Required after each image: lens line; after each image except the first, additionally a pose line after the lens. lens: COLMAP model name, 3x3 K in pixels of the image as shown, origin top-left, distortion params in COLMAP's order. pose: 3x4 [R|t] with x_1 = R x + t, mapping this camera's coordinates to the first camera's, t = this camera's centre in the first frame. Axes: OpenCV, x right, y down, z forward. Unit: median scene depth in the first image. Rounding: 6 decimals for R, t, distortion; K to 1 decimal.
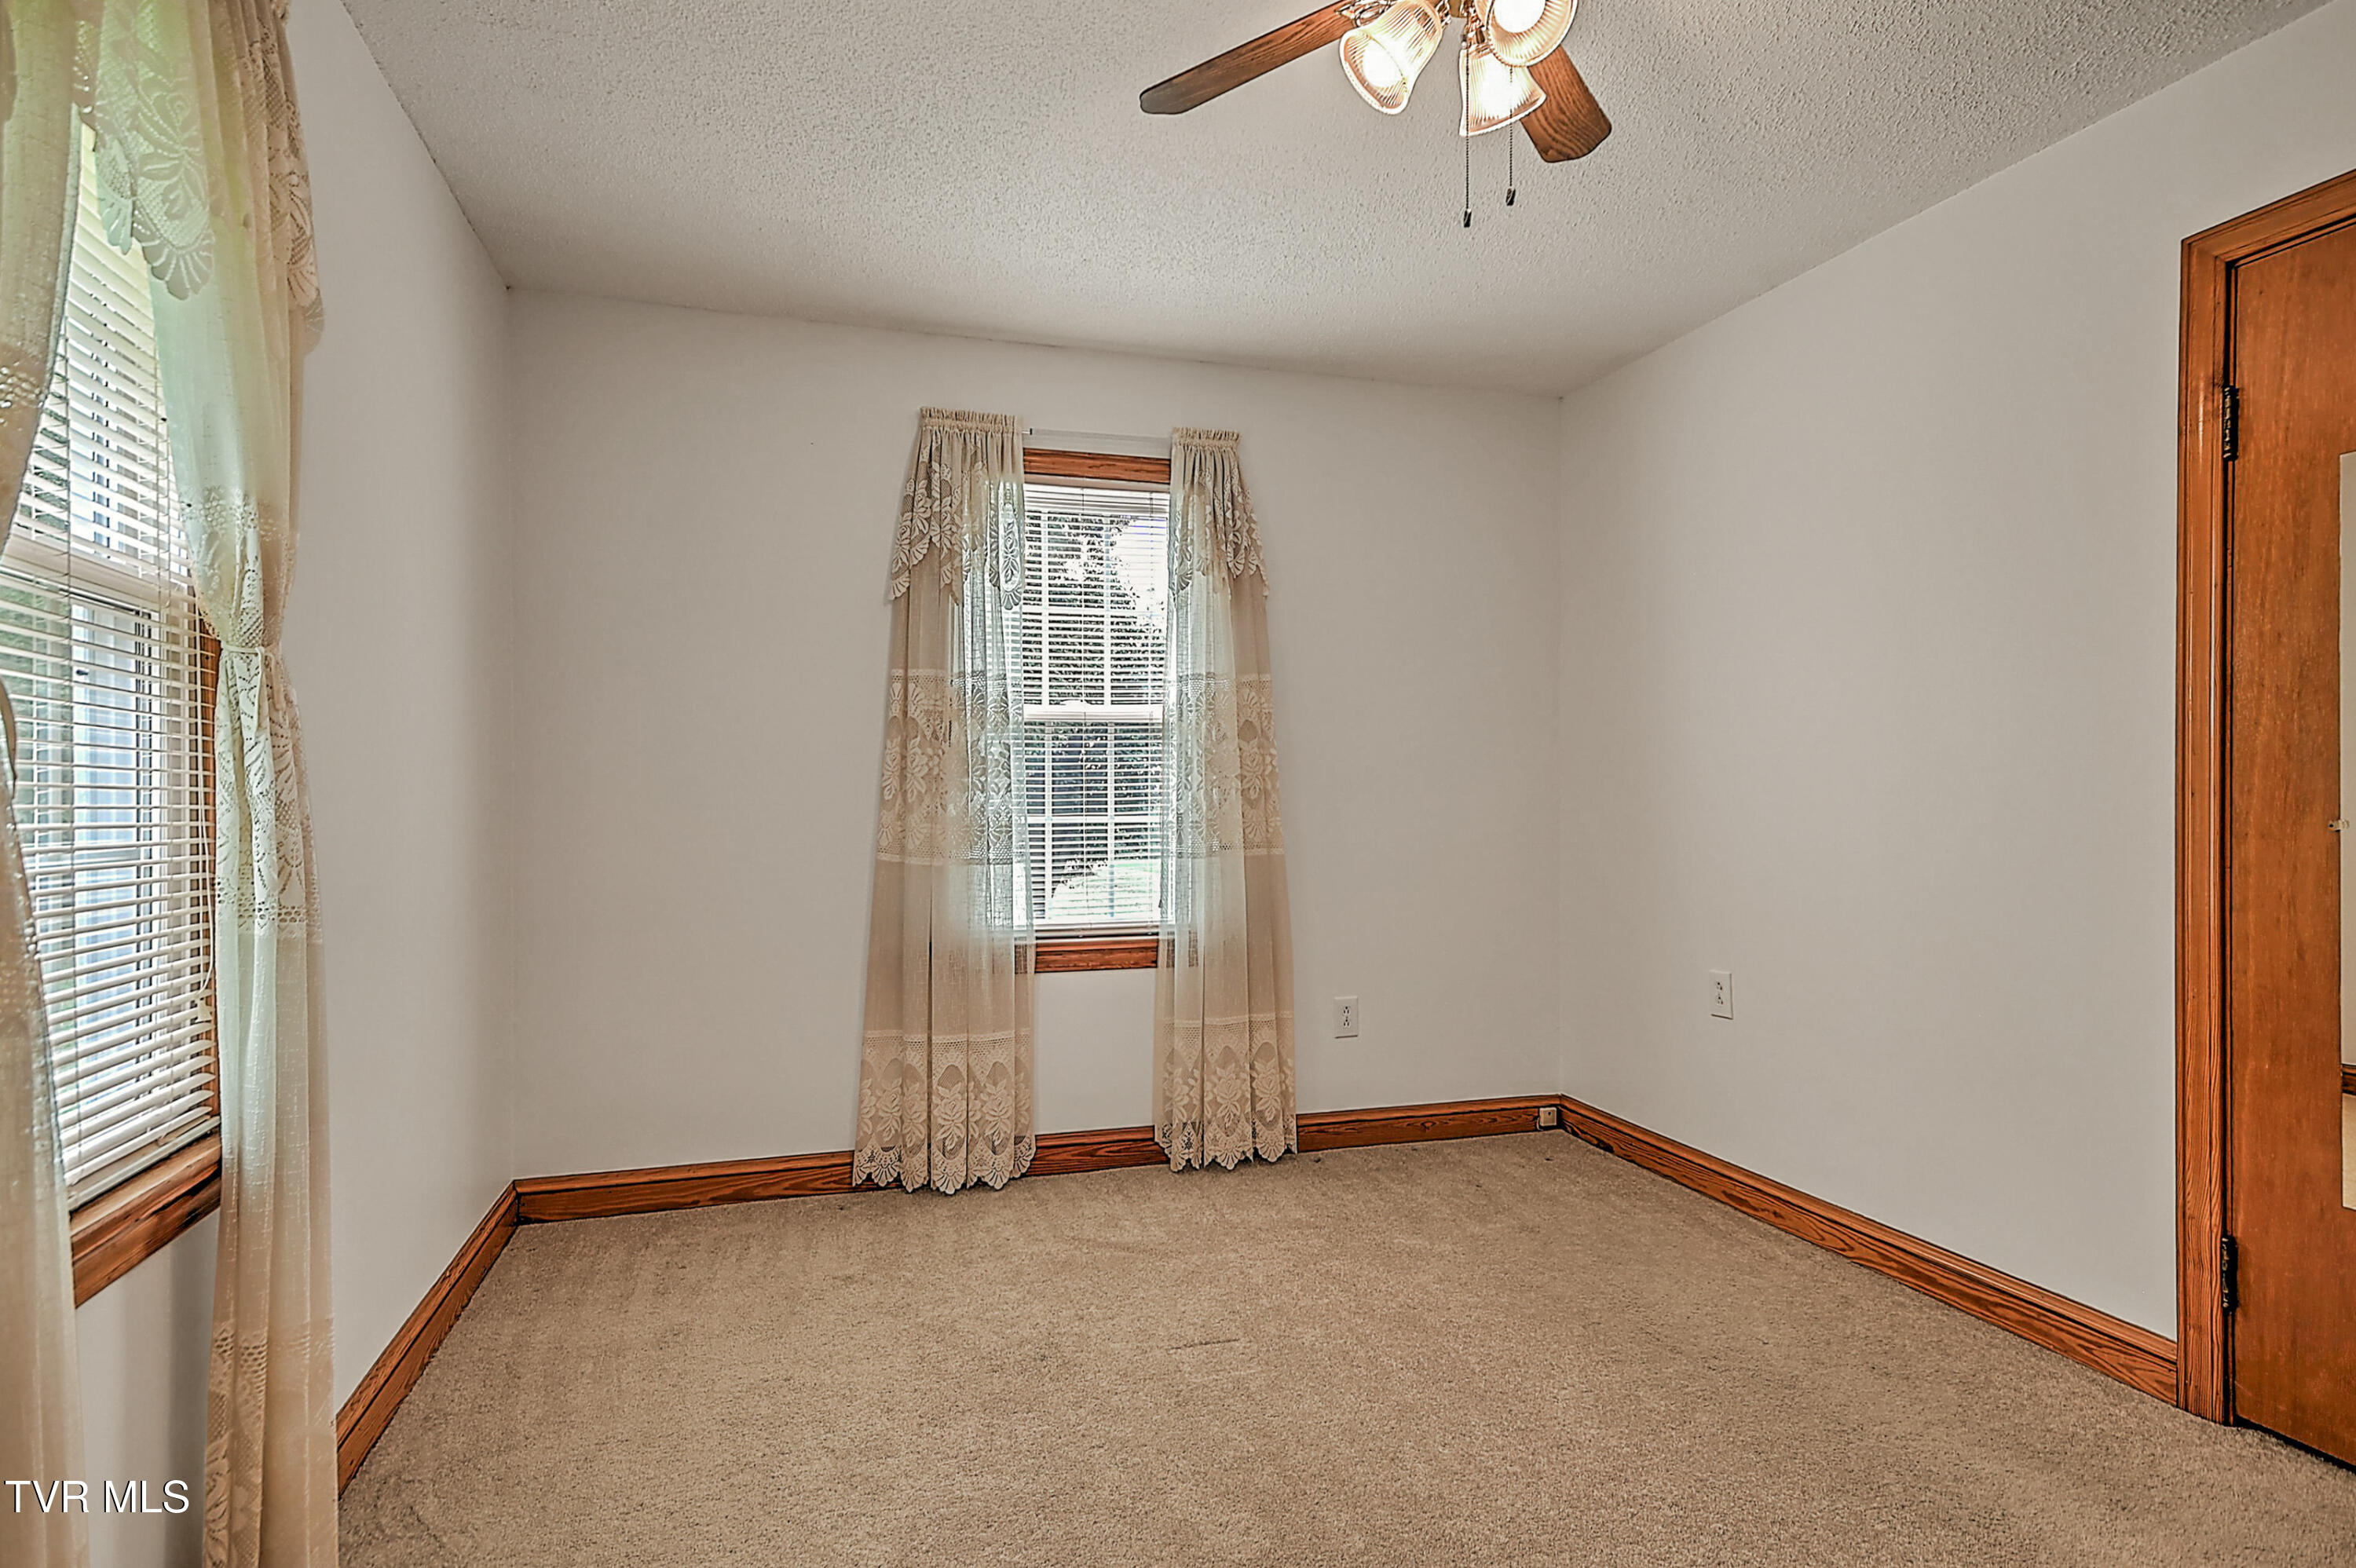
lens RADIAL K [[1261.5, 0, 1158.9], [0, 1261.5, 795.9], [0, 0, 1]] dist [0.029901, -0.003481]
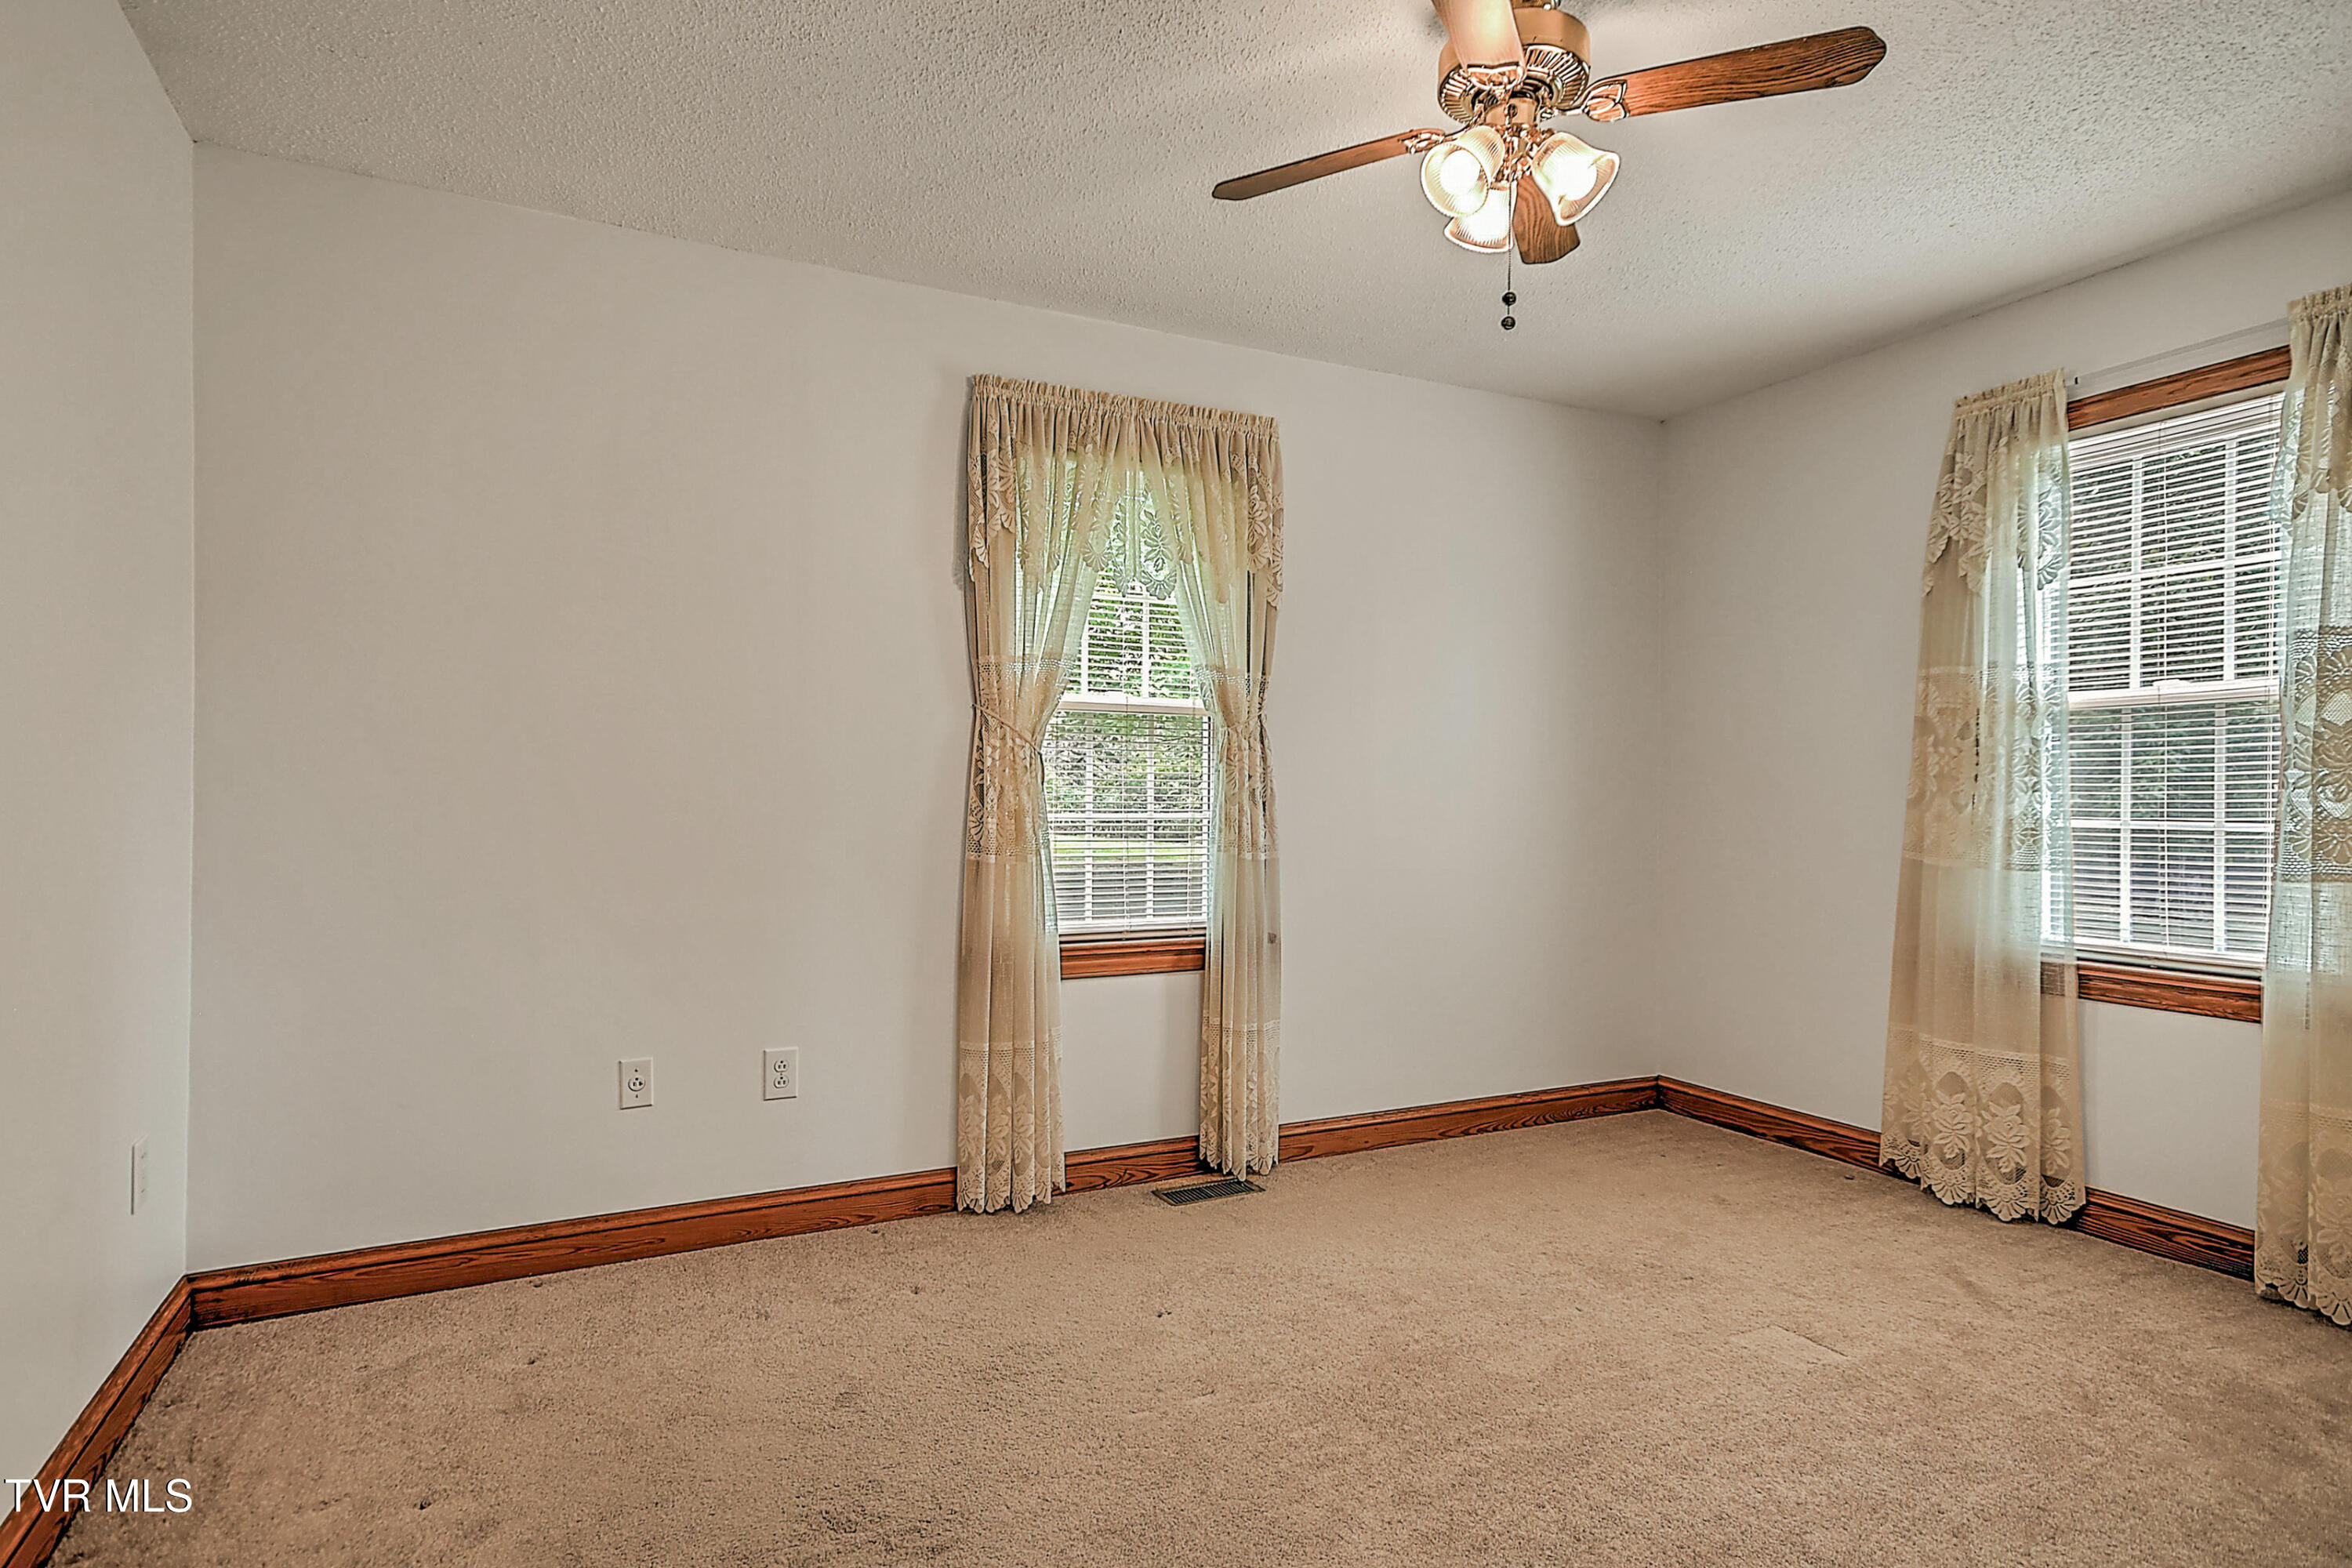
lens RADIAL K [[1259.5, 0, 1165.1], [0, 1259.5, 786.7], [0, 0, 1]] dist [0.029901, -0.003481]
pose [[0.154246, -0.004411, -0.988023, 0.687582], [-0.007403, 0.999957, -0.005620, 0.003405], [0.988005, 0.008181, 0.154207, 0.241654]]
